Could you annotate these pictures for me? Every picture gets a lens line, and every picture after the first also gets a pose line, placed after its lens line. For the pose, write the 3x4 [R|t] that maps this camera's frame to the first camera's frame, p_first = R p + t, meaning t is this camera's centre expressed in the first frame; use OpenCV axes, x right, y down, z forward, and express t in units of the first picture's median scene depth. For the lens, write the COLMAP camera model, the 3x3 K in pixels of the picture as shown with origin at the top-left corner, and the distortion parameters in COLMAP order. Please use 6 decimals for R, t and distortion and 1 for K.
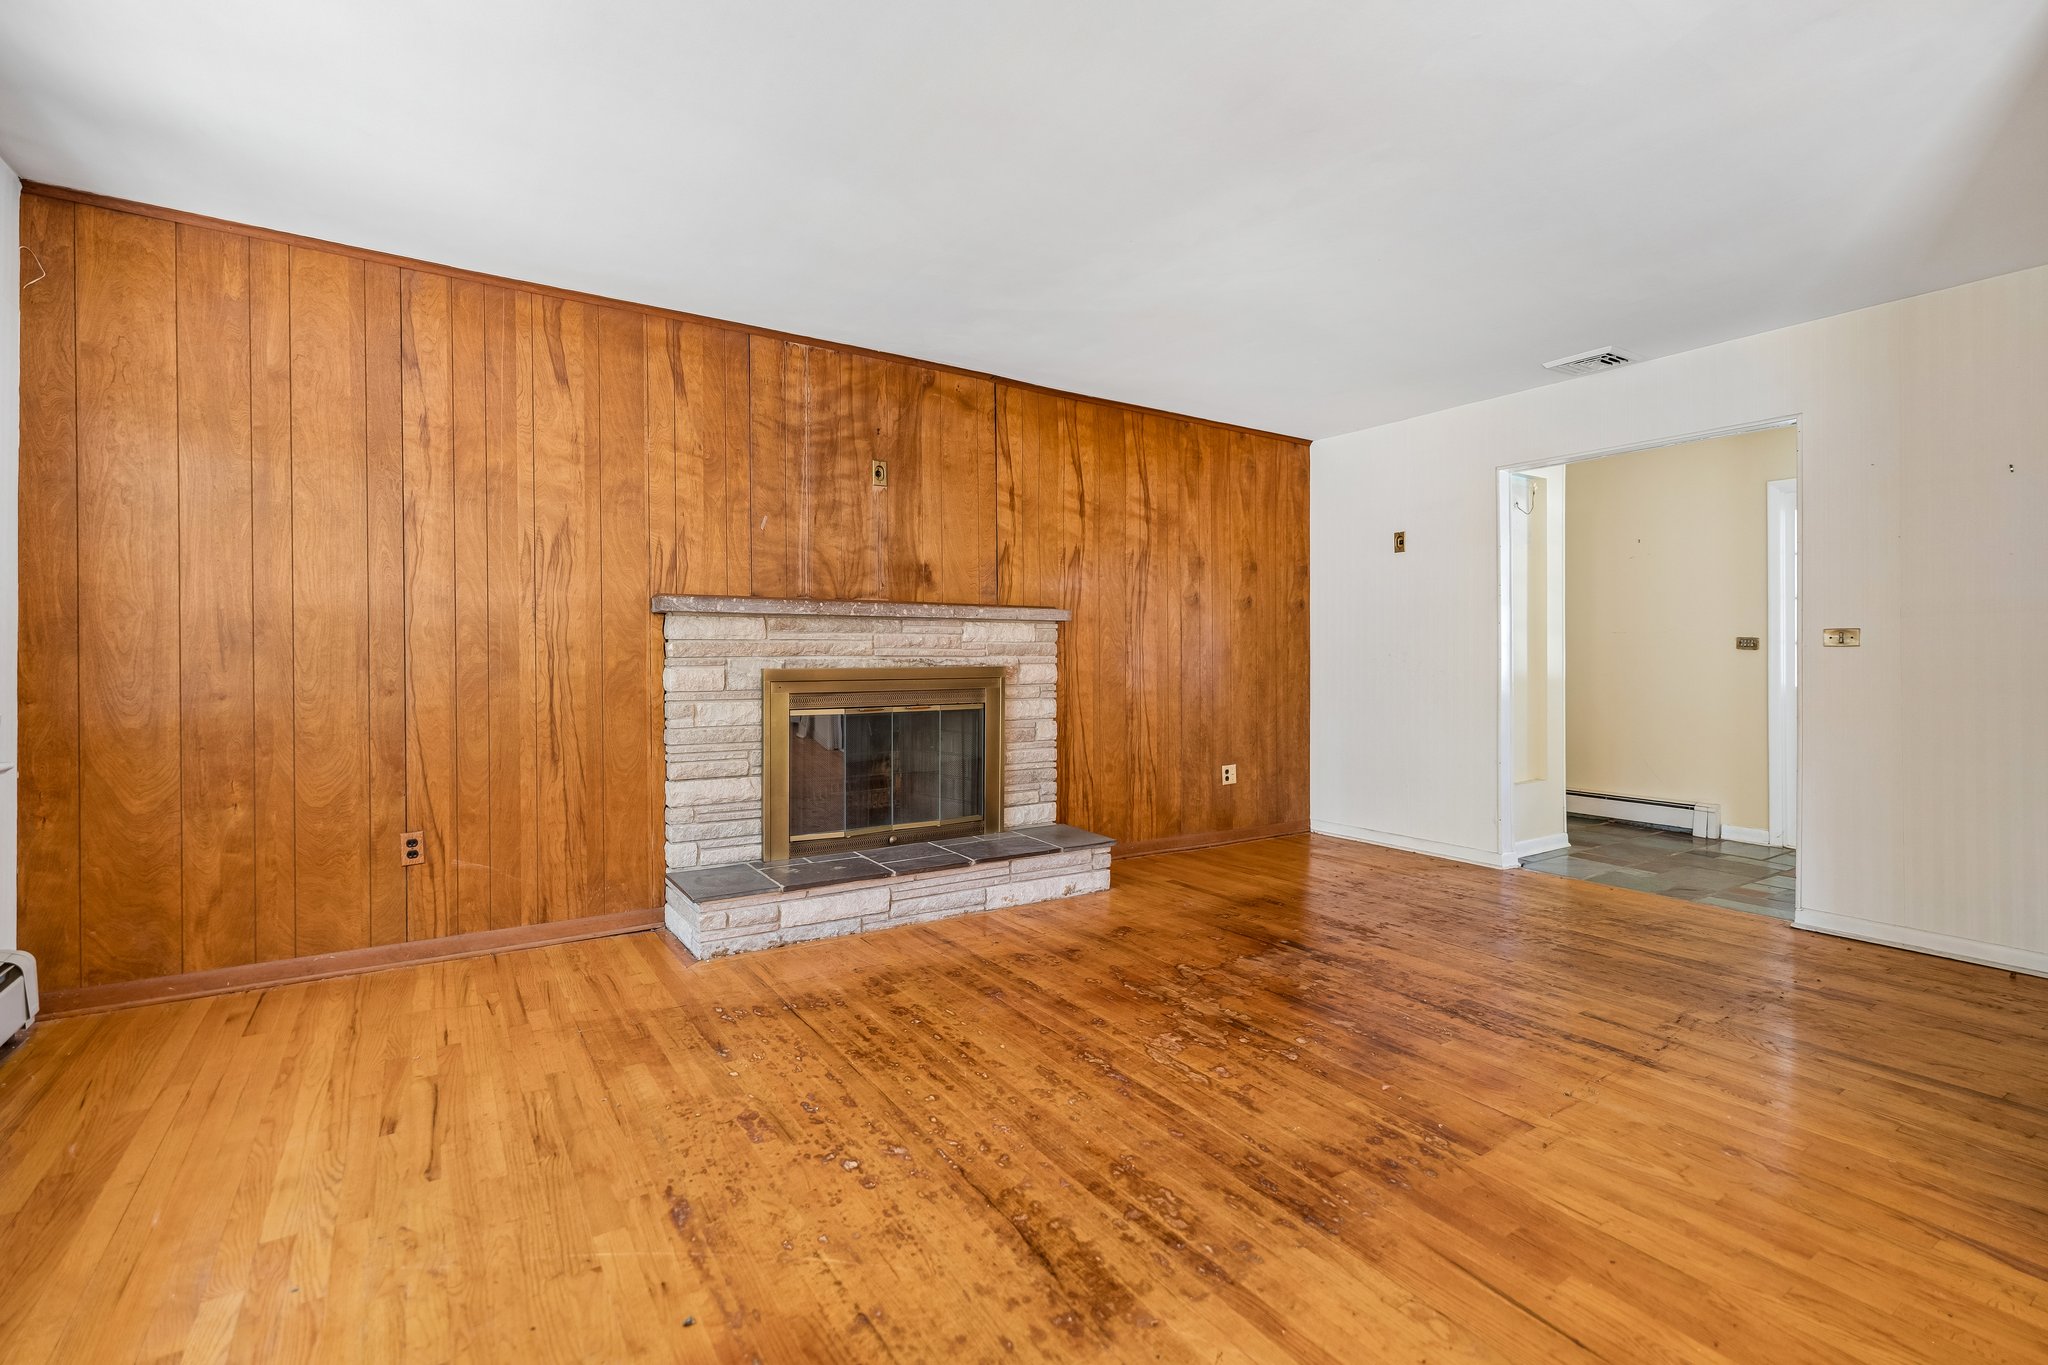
lens RADIAL K [[916.5, 0, 1016.2], [0, 916.5, 656.0], [0, 0, 1]] dist [-0.001772, 0.004532]
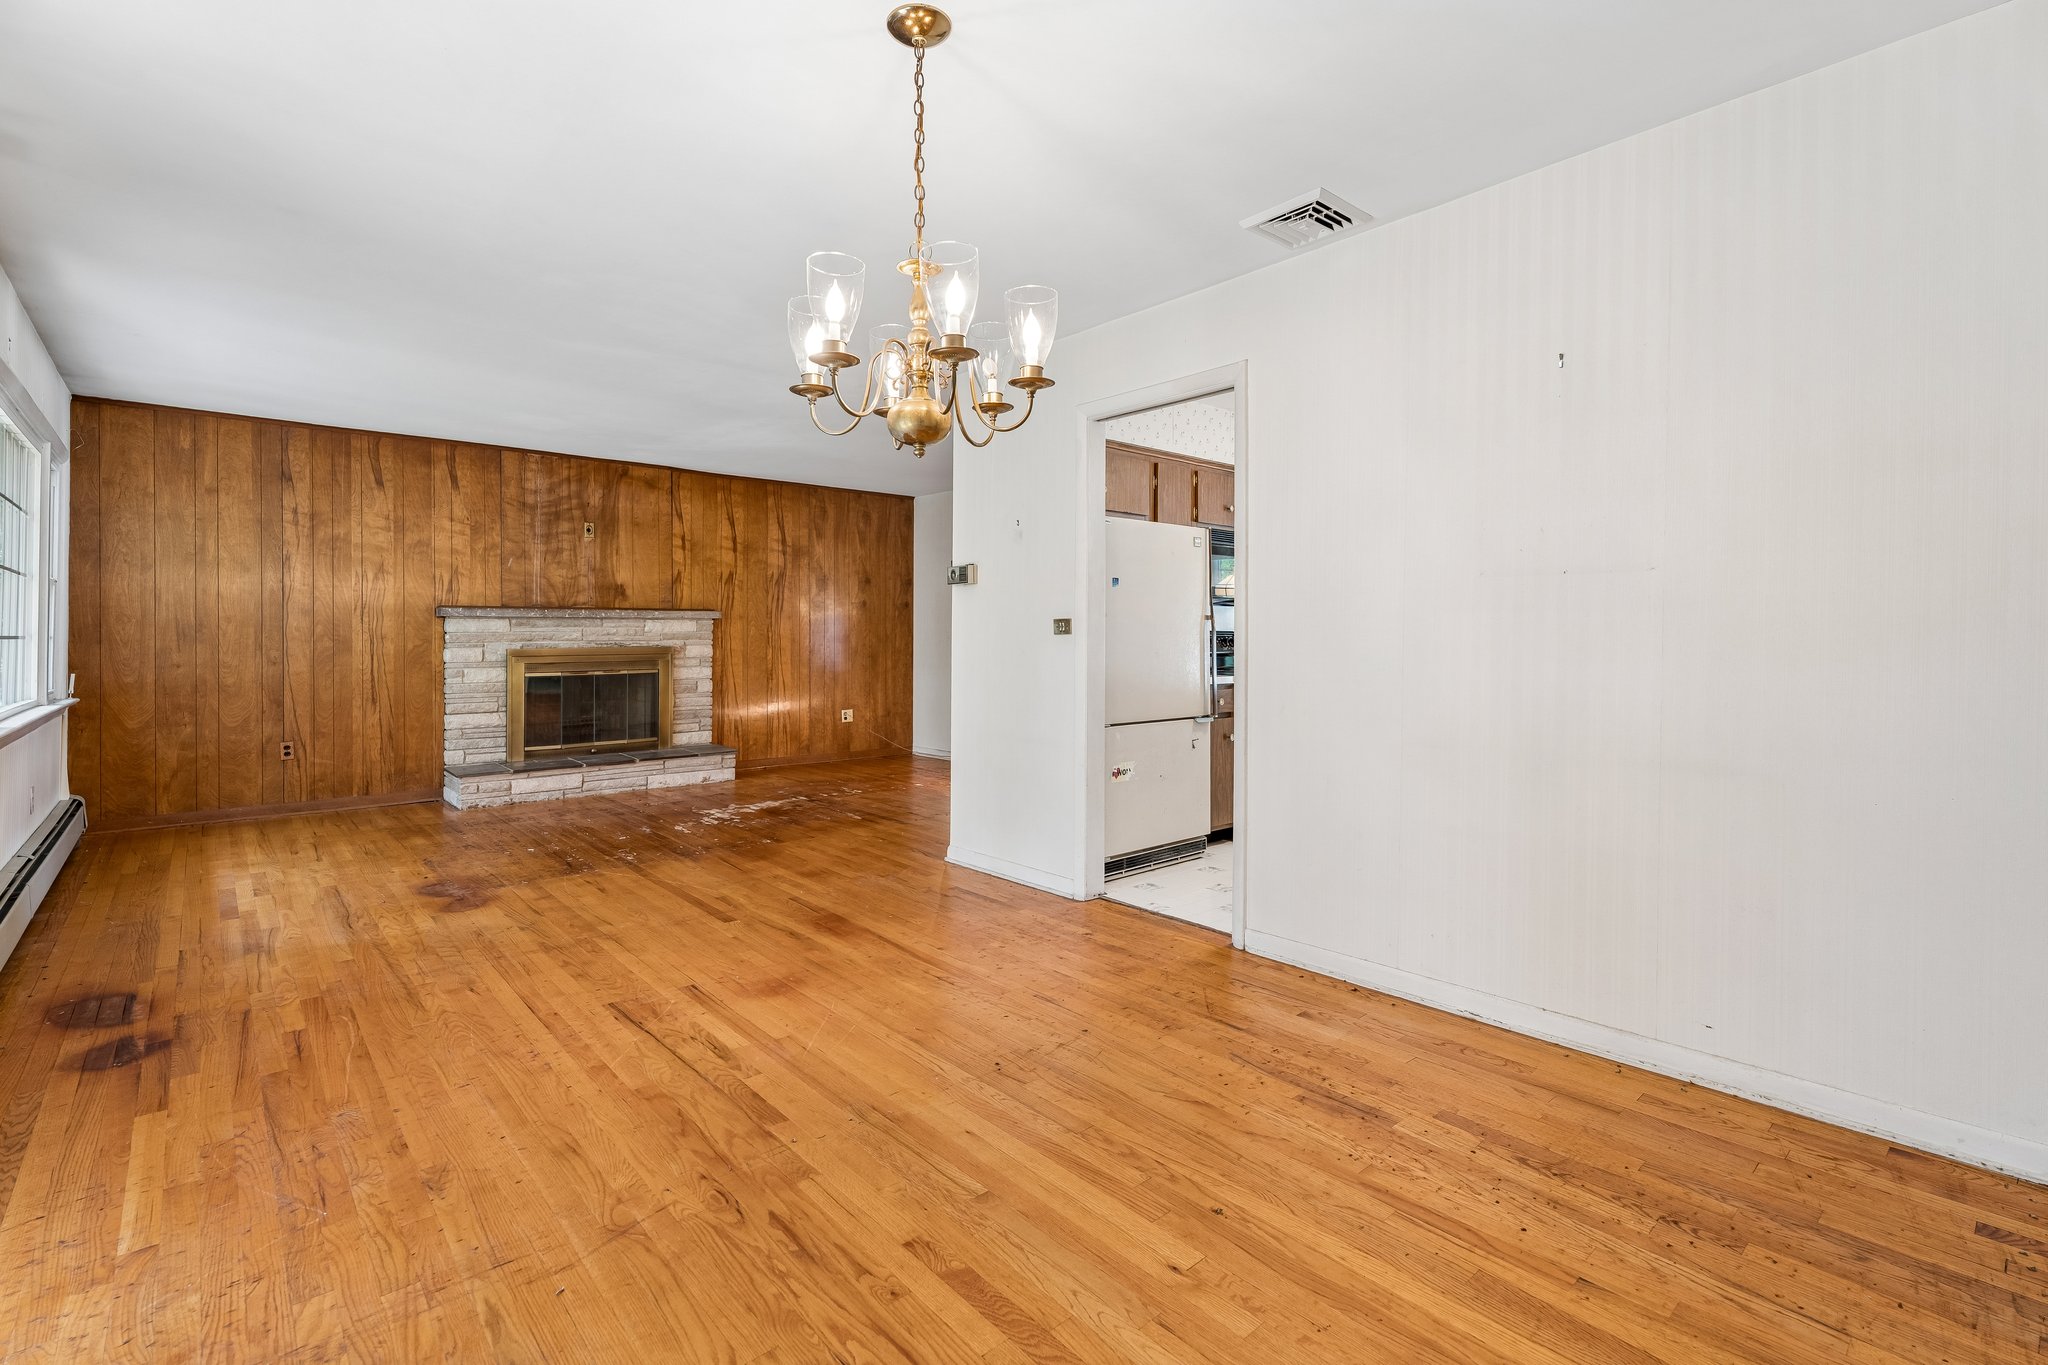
lens RADIAL K [[935.2, 0, 1020.9], [0, 935.2, 623.4], [0, 0, 1]] dist [0.002733, 0.000428]
pose [[0.989595, 0.001127, 0.143878, 0.412042], [-0.000094, 0.999974, -0.007185, -0.020997], [-0.143882, 0.007097, 0.989569, -0.847705]]
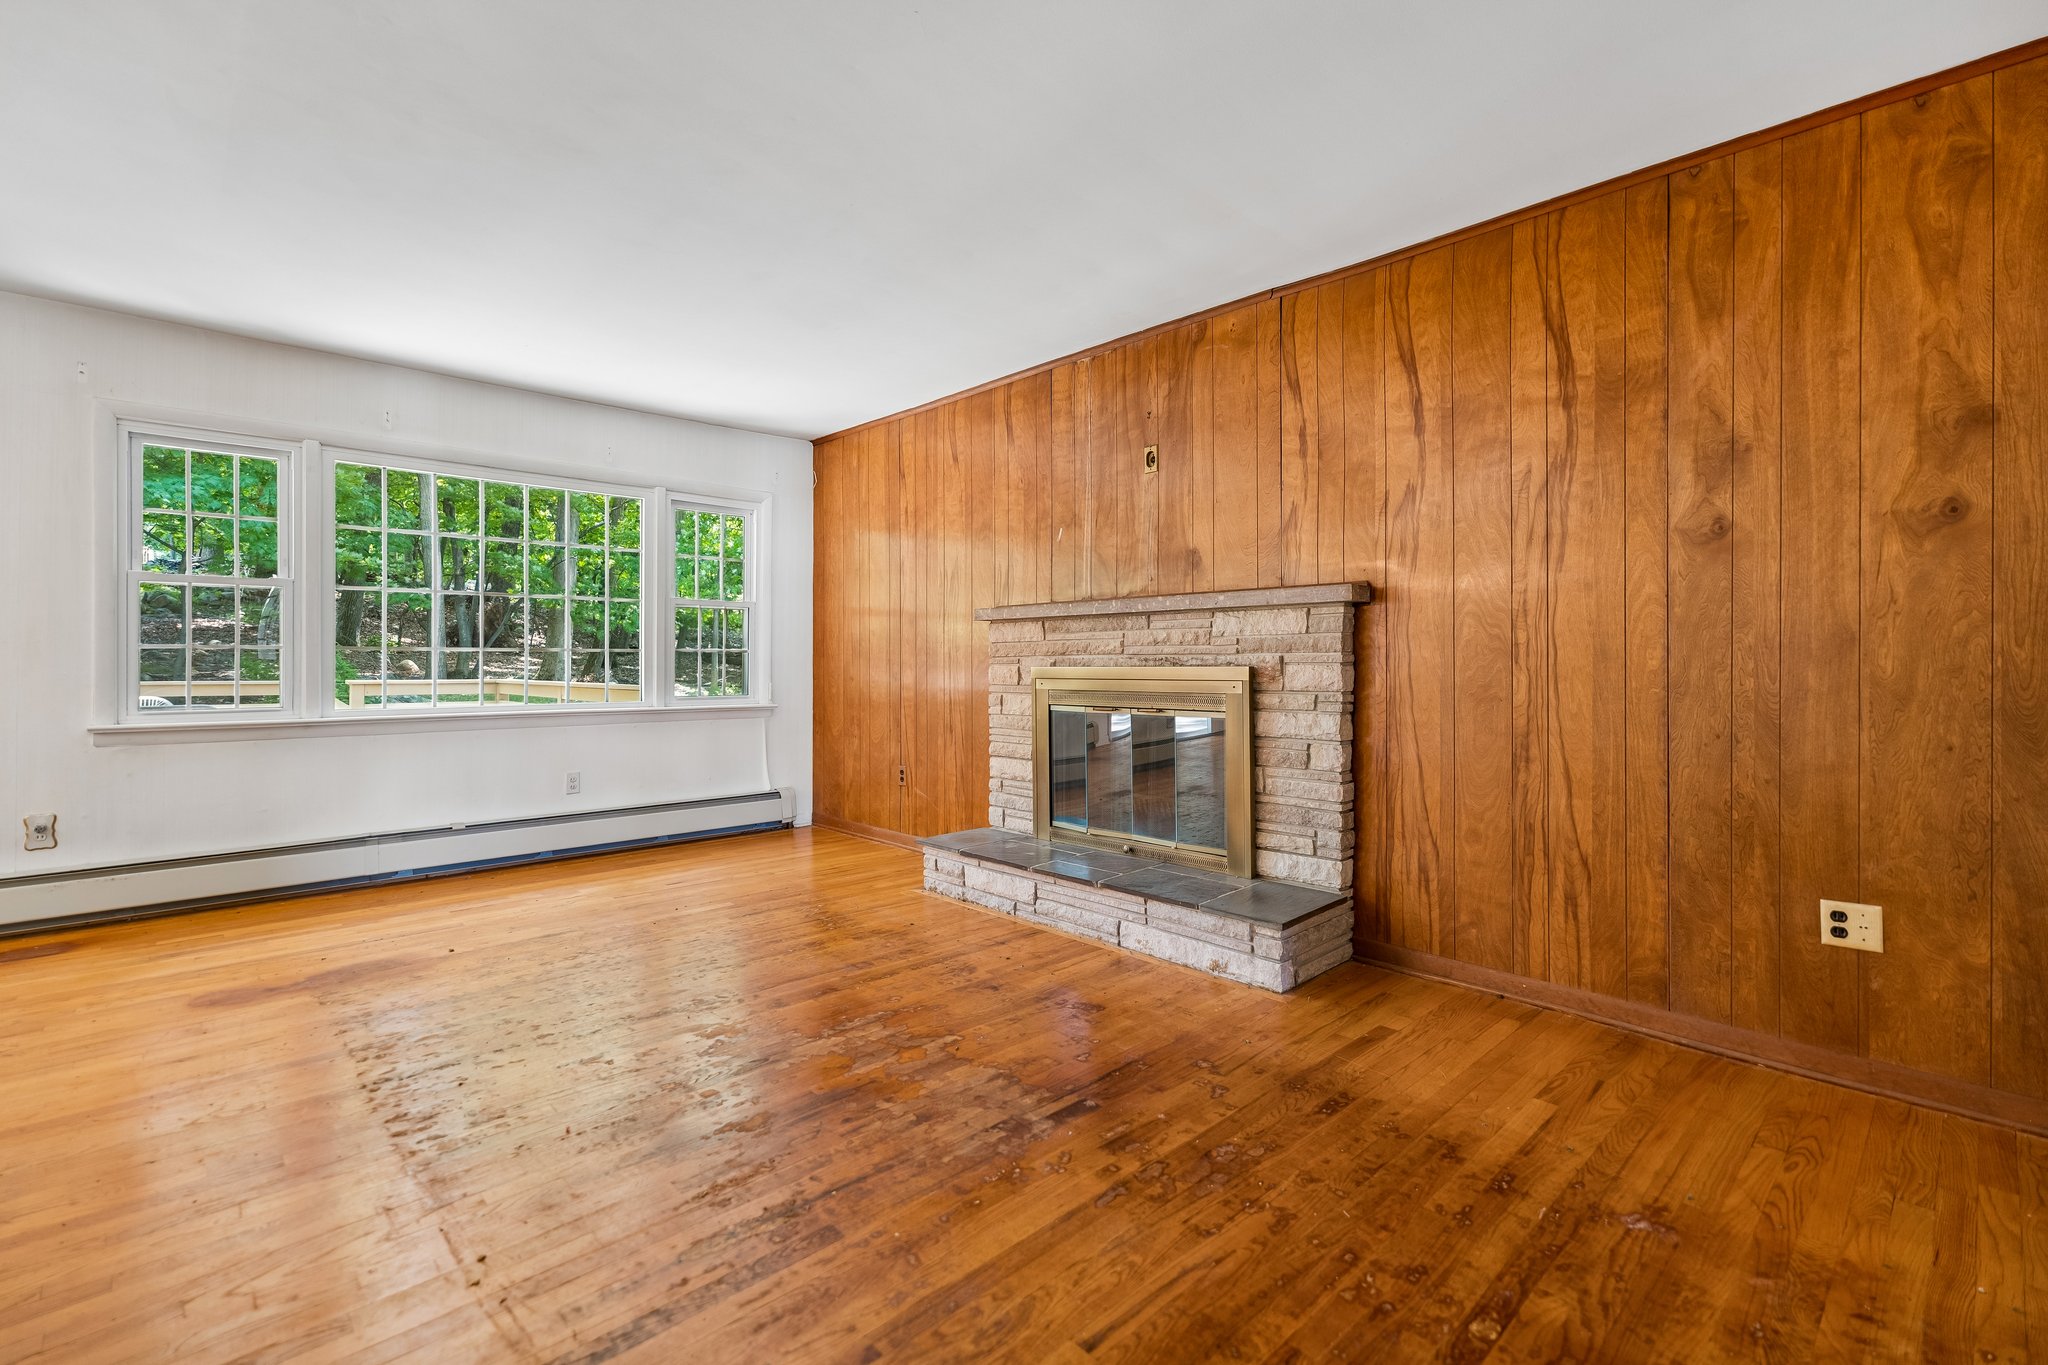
lens RADIAL K [[916.5, 0, 1014.5], [0, 916.5, 665.6], [0, 0, 1]] dist [0.001931, 0.000552]
pose [[0.182686, 0.004510, -0.983161, 0.814799], [0.003873, 0.999978, 0.005306, 0.006424], [0.983164, -0.004777, 0.182665, 0.753956]]
